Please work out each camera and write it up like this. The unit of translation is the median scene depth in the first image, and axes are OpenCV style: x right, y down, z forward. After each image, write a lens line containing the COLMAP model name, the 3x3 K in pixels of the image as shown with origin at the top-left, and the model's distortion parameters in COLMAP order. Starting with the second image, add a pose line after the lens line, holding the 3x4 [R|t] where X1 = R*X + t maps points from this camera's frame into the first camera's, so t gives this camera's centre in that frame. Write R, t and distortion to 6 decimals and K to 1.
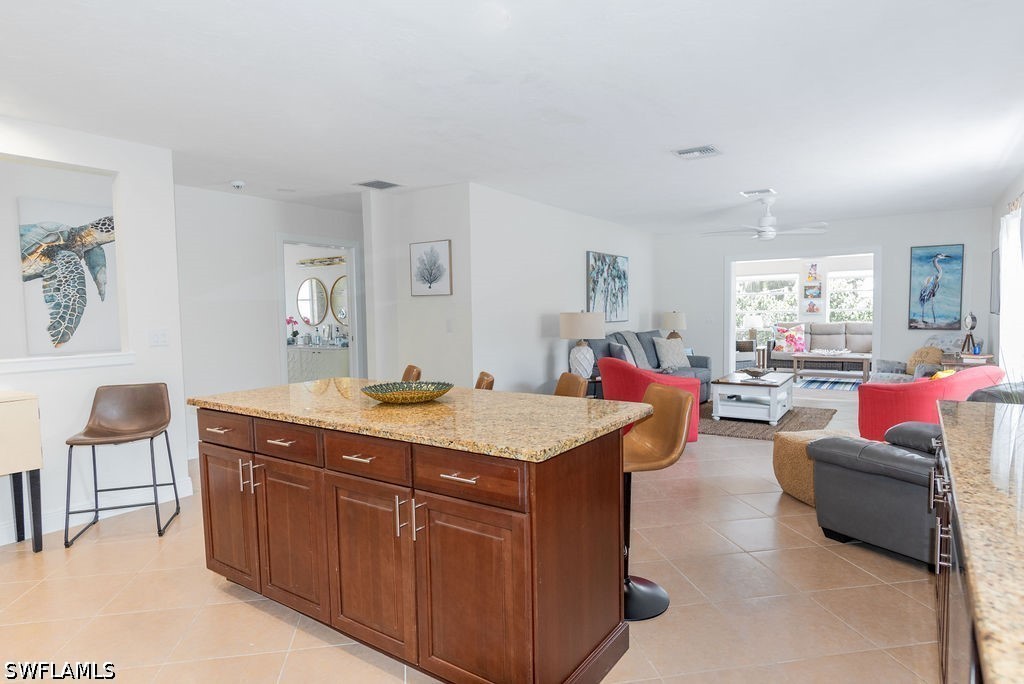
lens RADIAL K [[584.6, 0, 508.9], [0, 584.6, 344.2], [0, 0, 1]] dist [-0.015152, -0.000116]
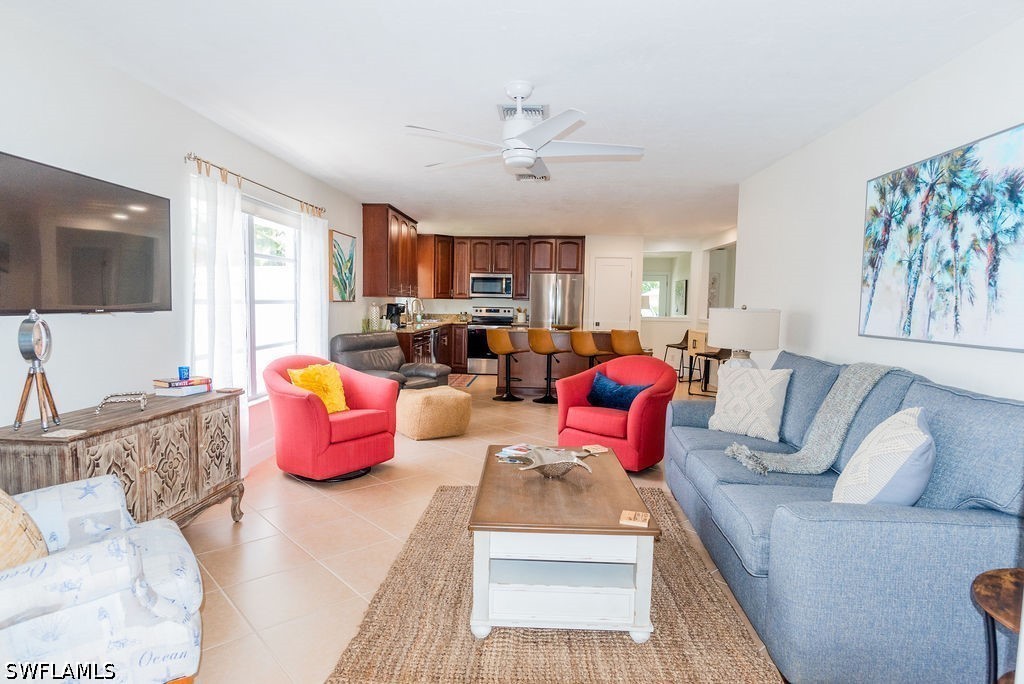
lens RADIAL K [[584.6, 0, 515.4], [0, 584.6, 348.3], [0, 0, 1]] dist [-0.015152, -0.000116]
pose [[-0.843012, 0.040469, -0.536369, 0.588579], [-0.037325, 0.990361, 0.133387, -0.073525], [0.536597, 0.132467, -0.833376, 1.174186]]
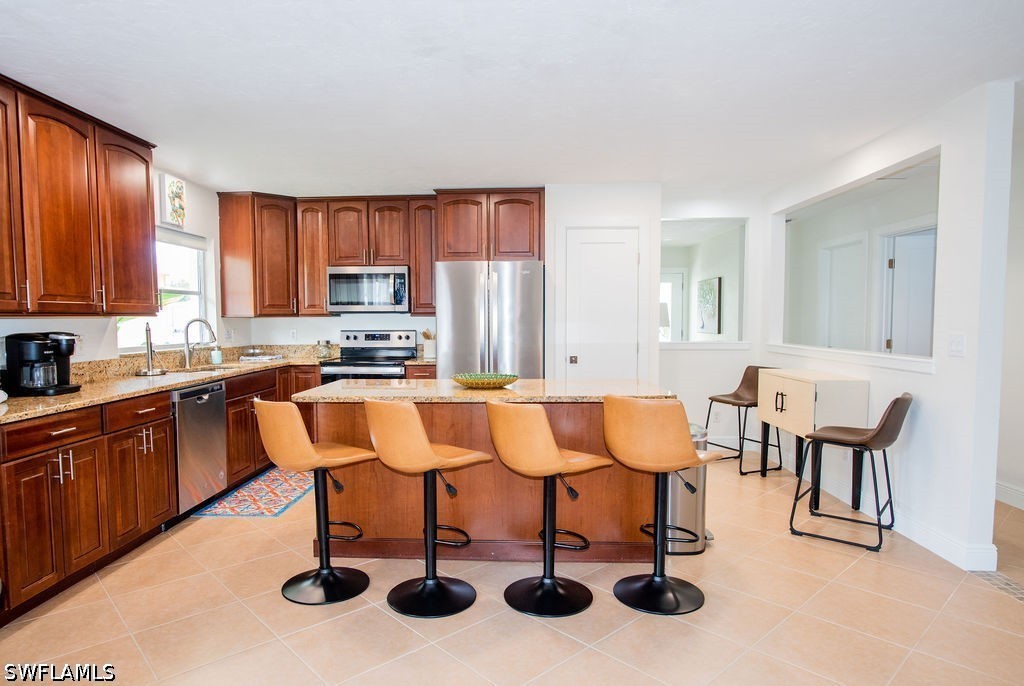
lens RADIAL K [[584.6, 0, 508.1], [0, 584.6, 343.1], [0, 0, 1]] dist [-0.015152, -0.000116]
pose [[-0.839090, 0.042358, -0.542341, 0.411742], [-0.014423, 0.994881, 0.100017, -0.061306], [0.543802, 0.091745, -0.834184, 0.977001]]
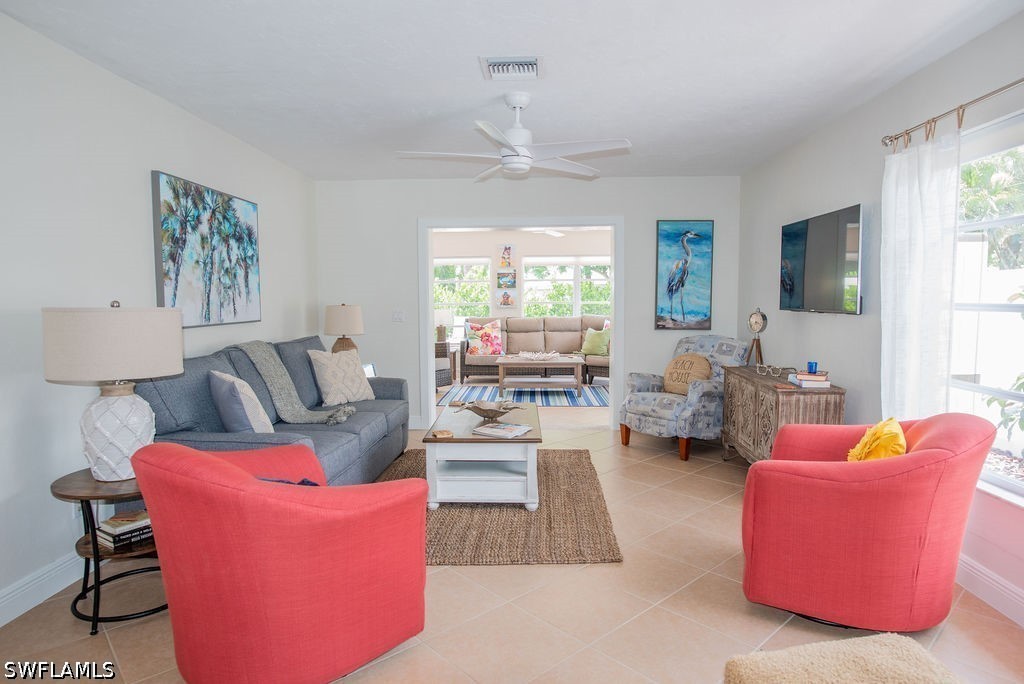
lens RADIAL K [[584.6, 0, 508.3], [0, 584.6, 342.5], [0, 0, 1]] dist [-0.015152, -0.000116]
pose [[0.843895, -0.029614, 0.535690, 0.114278], [0.022236, 0.999548, 0.020228, -0.027464], [-0.536047, -0.005158, 0.844172, 0.444430]]
